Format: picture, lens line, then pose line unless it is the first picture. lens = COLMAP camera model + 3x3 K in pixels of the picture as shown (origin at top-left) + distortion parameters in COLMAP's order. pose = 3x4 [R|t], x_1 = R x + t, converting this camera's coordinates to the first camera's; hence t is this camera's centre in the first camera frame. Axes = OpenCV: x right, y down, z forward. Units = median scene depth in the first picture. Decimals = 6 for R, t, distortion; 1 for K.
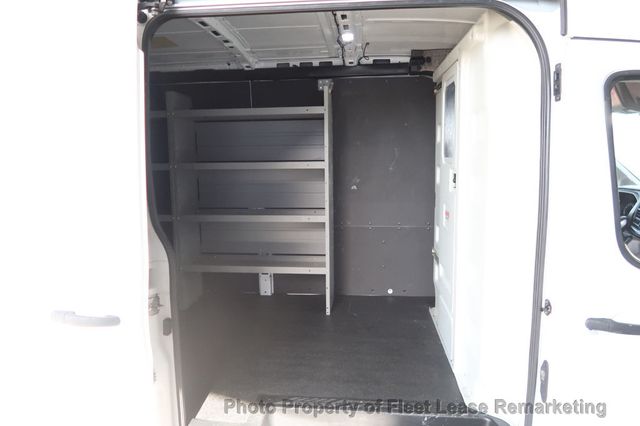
lens RADIAL K [[442.5, 0, 318.6], [0, 442.5, 211.7], [0, 0, 1]] dist [-0.036408, 0.012126]
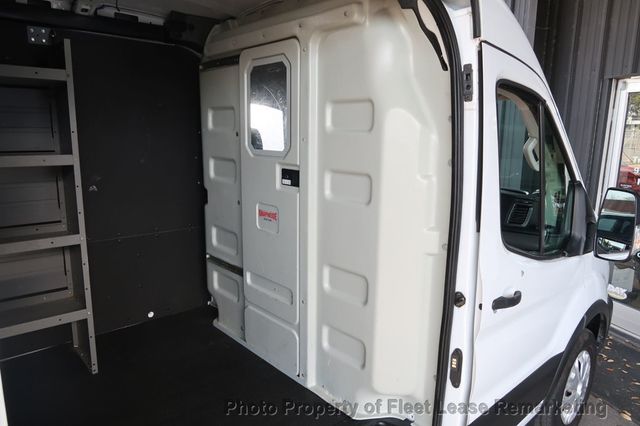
lens RADIAL K [[442.5, 0, 322.9], [0, 442.5, 210.3], [0, 0, 1]] dist [-0.036408, 0.012126]
pose [[0.660952, -0.108904, 0.742484, -0.217058], [0.077662, 0.994028, 0.076665, -0.046940], [-0.746399, 0.006991, 0.665462, 0.258806]]
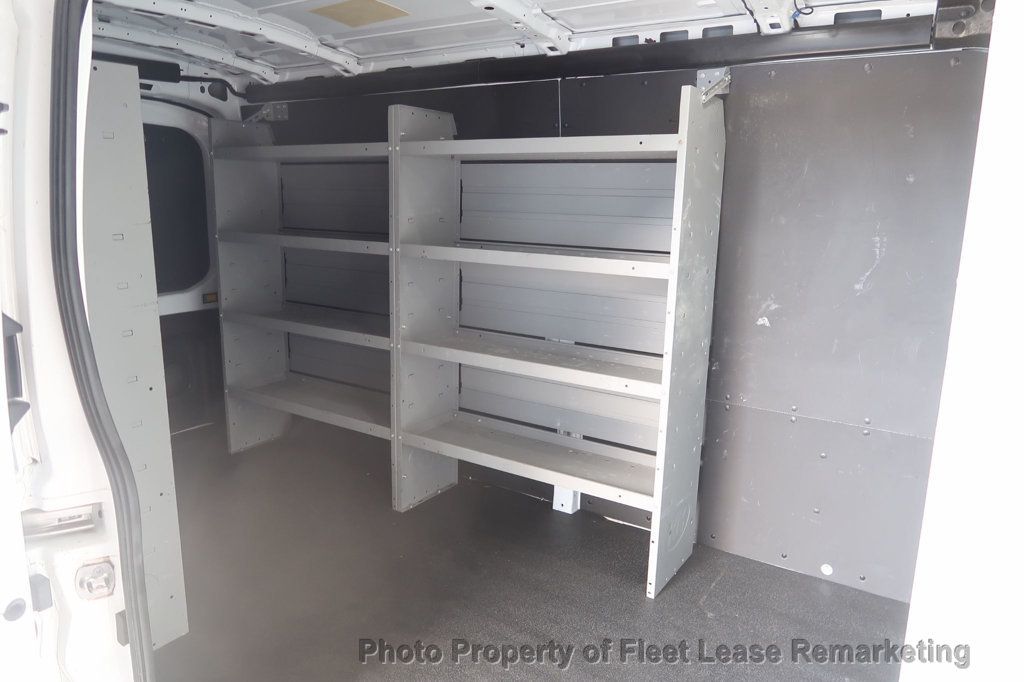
lens RADIAL K [[708.0, 0, 506.5], [0, 708.0, 339.1], [0, 0, 1]] dist [-0.036408, 0.012126]
pose [[0.890652, 0.120382, -0.438461, 0.168627], [-0.090018, 0.991912, 0.089481, -0.080570], [0.445687, -0.040227, 0.894285, 0.282807]]
